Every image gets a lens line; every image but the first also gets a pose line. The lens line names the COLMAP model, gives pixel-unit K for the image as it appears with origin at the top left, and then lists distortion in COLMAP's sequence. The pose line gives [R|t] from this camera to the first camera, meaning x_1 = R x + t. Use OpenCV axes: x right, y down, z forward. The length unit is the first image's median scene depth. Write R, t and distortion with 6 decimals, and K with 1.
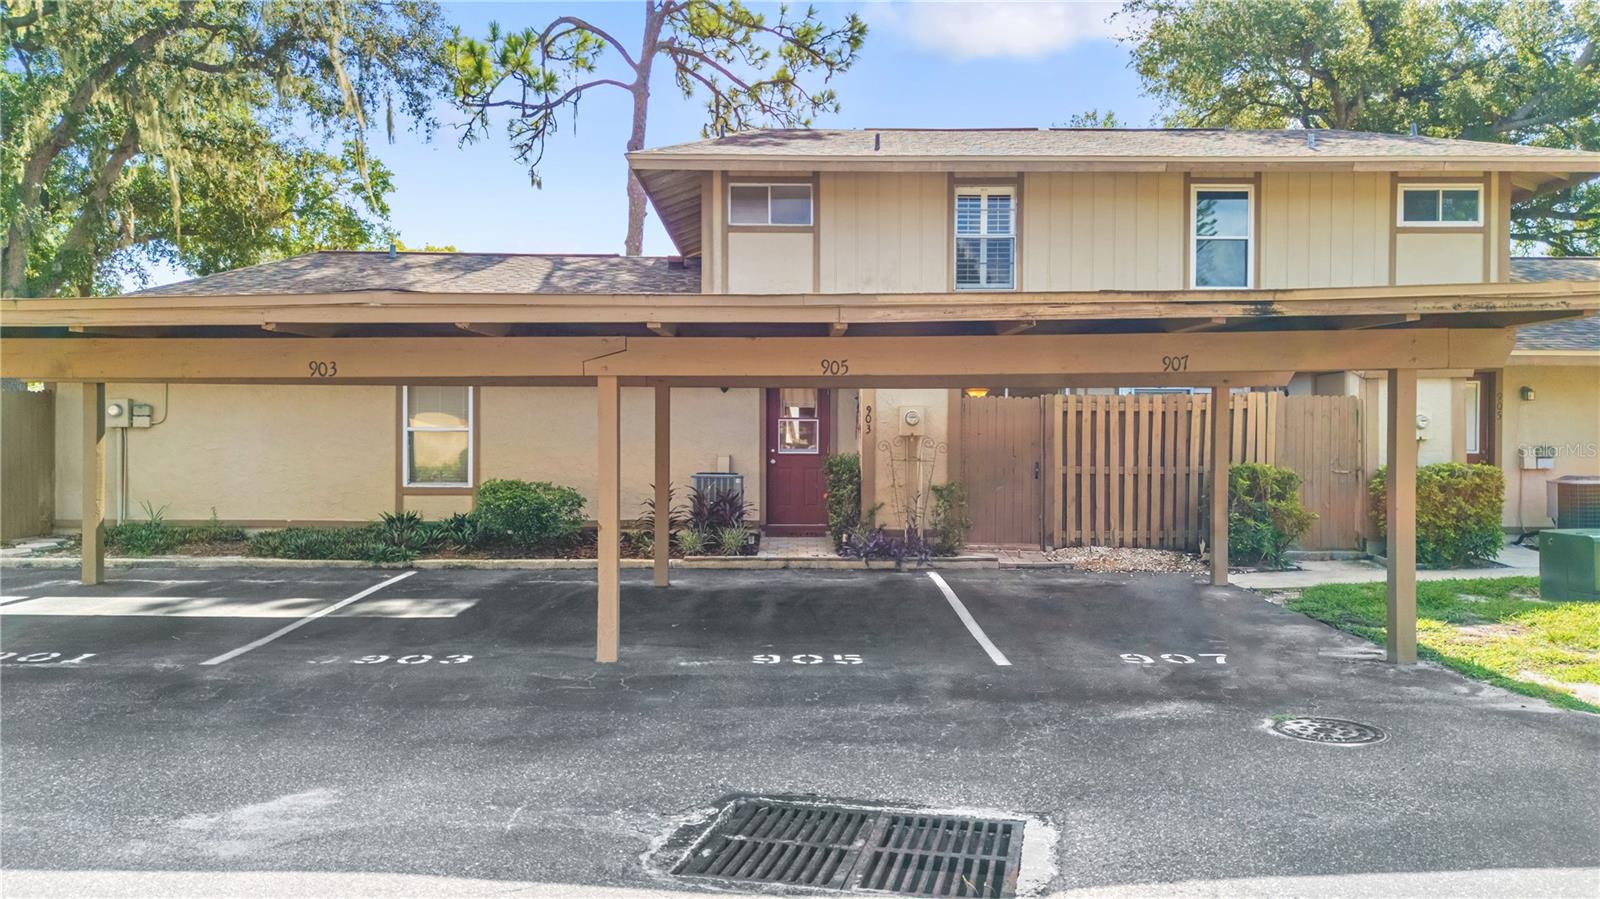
lens RADIAL K [[1168.1, 0, 800.0], [0, 1168.1, 449.5], [0, 0, 1]] dist [0.009859, 0.002662]
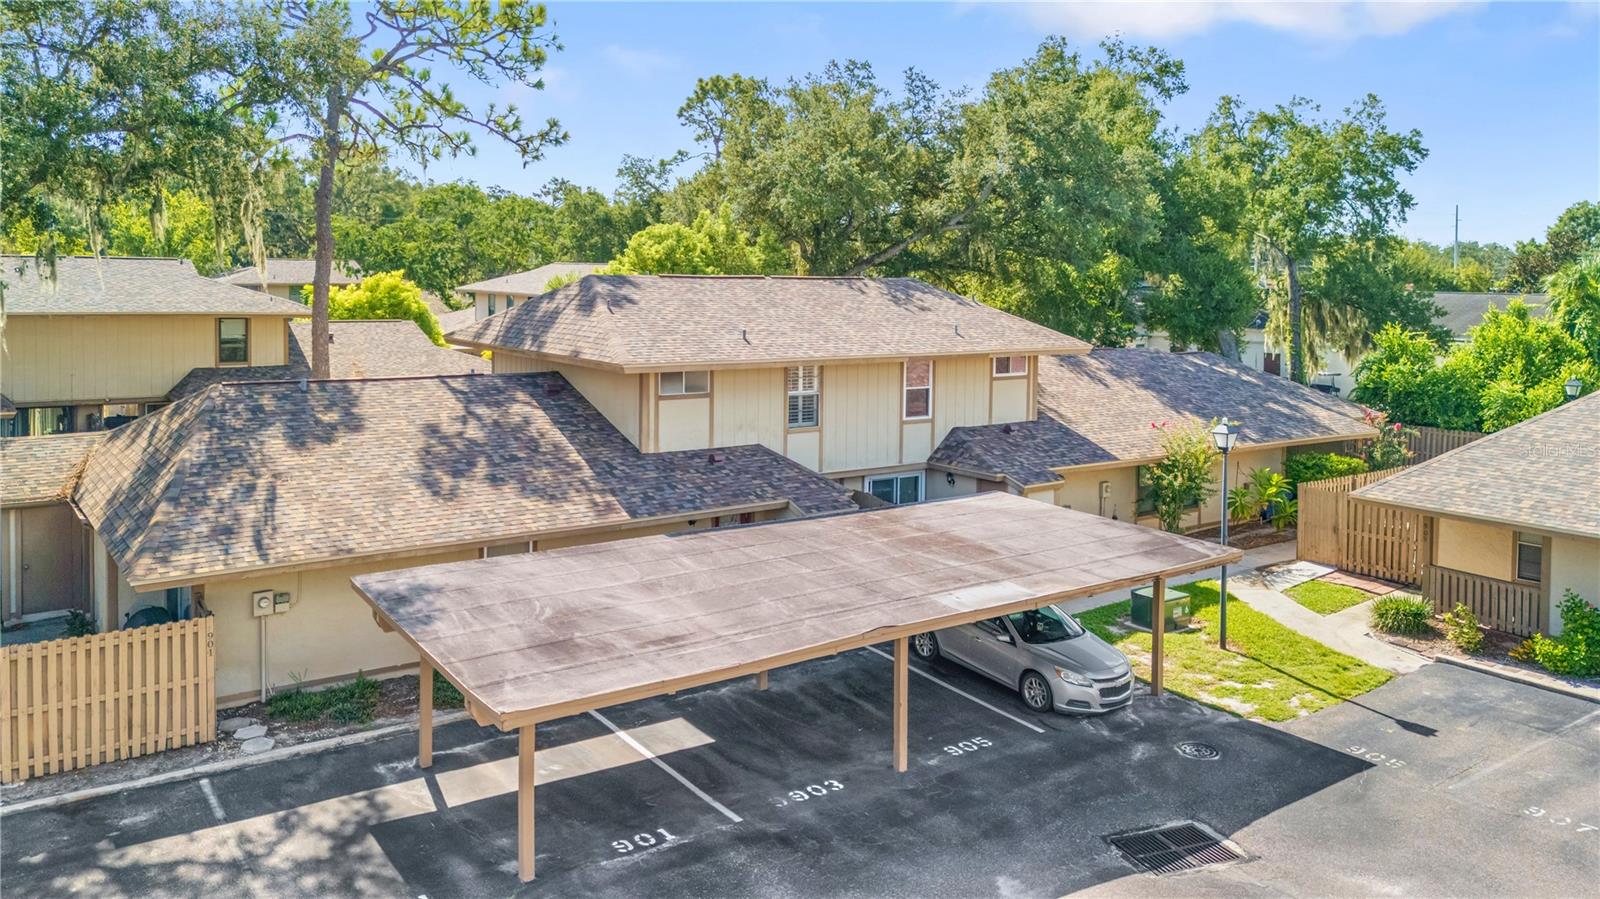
lens RADIAL K [[1168.1, 0, 800.0], [0, 1168.1, 449.5], [0, 0, 1]] dist [0.009859, 0.002662]
pose [[0.811677, -0.057913, 0.581229, -0.729875], [-0.023934, 0.990940, 0.132158, -0.314192], [-0.583616, -0.121181, 0.802937, -0.212233]]
